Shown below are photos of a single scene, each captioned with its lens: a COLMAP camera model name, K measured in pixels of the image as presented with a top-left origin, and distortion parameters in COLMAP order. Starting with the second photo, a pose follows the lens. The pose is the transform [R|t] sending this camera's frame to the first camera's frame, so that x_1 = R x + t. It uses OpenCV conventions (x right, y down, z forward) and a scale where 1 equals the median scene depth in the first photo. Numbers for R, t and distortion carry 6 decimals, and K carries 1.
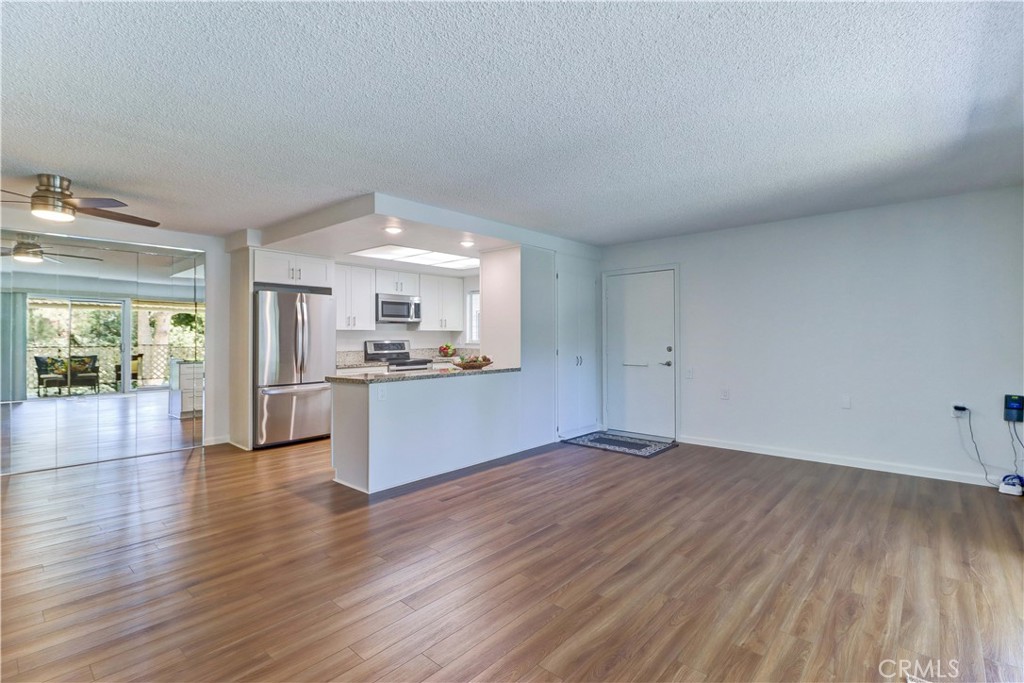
lens RADIAL K [[475.3, 0, 532.8], [0, 475.3, 331.0], [0, 0, 1]] dist [0.010133, -0.007601]
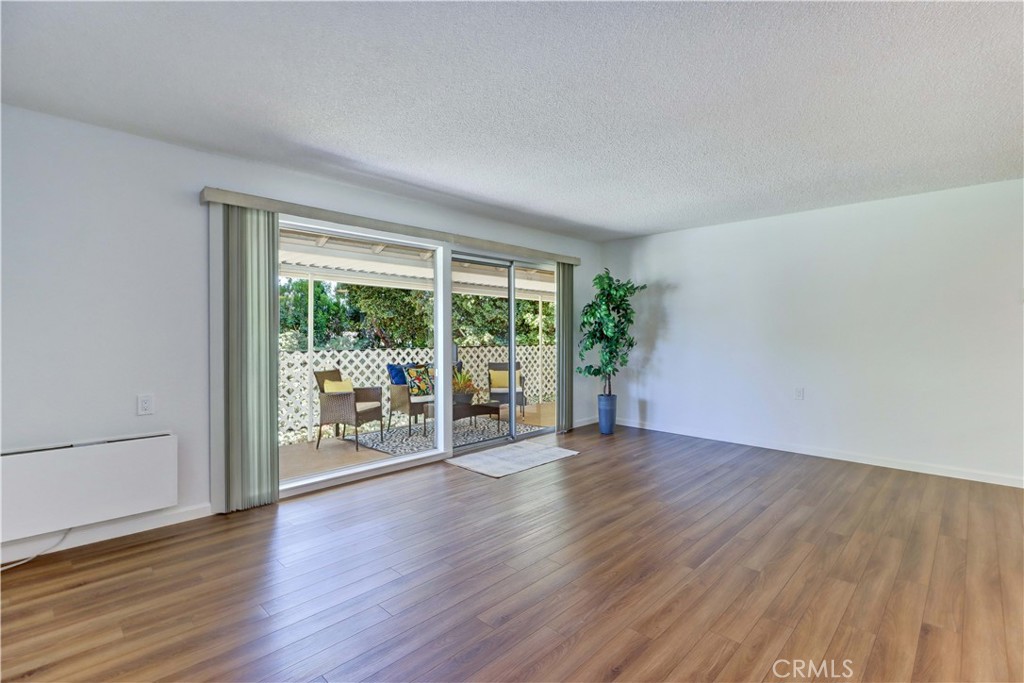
lens RADIAL K [[475.3, 0, 529.0], [0, 475.3, 331.8], [0, 0, 1]] dist [0.010133, -0.007601]
pose [[-0.998665, -0.003408, 0.051538, 0.168809], [-0.004079, 0.999908, -0.012934, 0.015636], [-0.051489, -0.013127, -0.998587, 1.081253]]
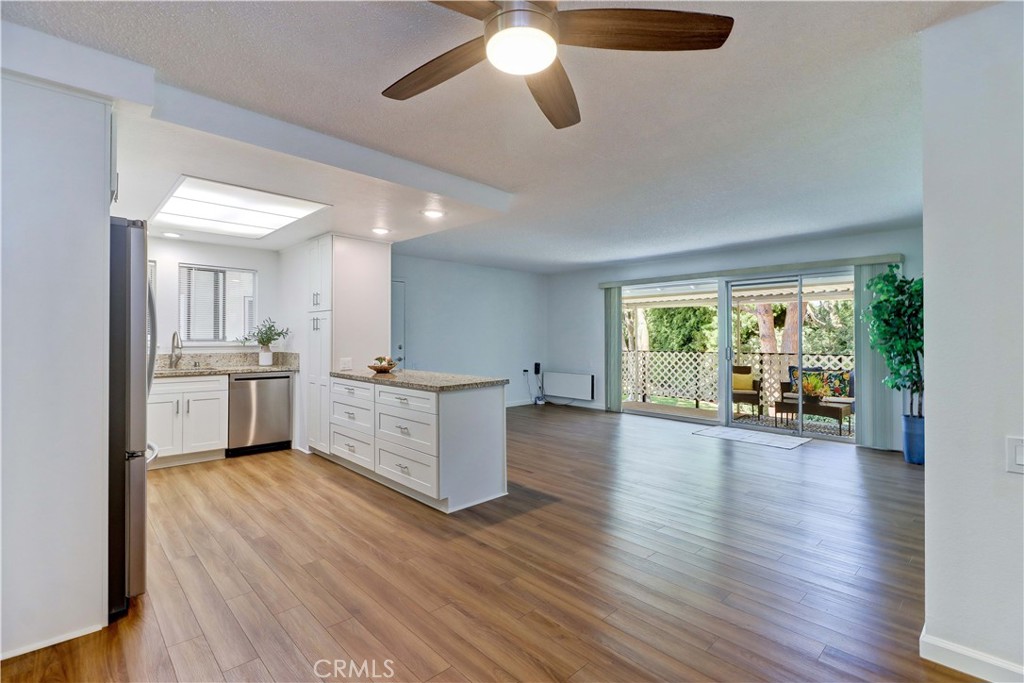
lens RADIAL K [[475.3, 0, 529.7], [0, 475.3, 336.0], [0, 0, 1]] dist [0.010133, -0.007601]
pose [[0.075618, 0.004031, 0.997129, -0.945968], [-0.016047, 0.999867, -0.002825, 0.010340], [-0.997008, -0.015787, 0.075673, 0.629674]]
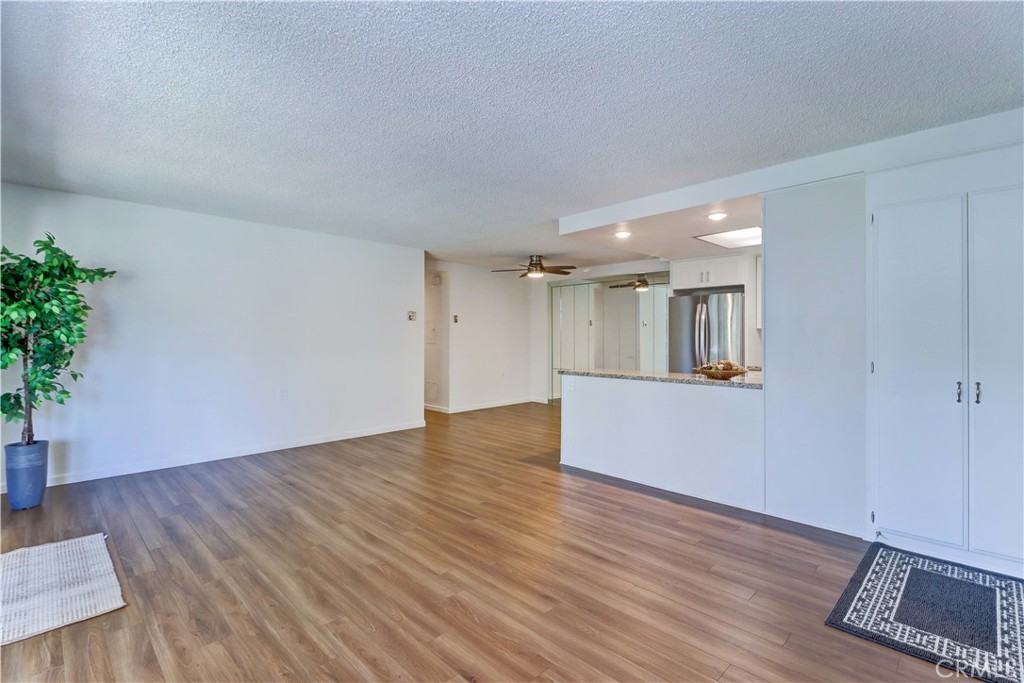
lens RADIAL K [[475.3, 0, 513.2], [0, 475.3, 339.9], [0, 0, 1]] dist [0.010133, -0.007601]
pose [[-0.083463, 0.010595, -0.996455, 0.641556], [0.011916, 0.999883, 0.009633, 0.004324], [0.996440, -0.011070, -0.083579, 0.701658]]
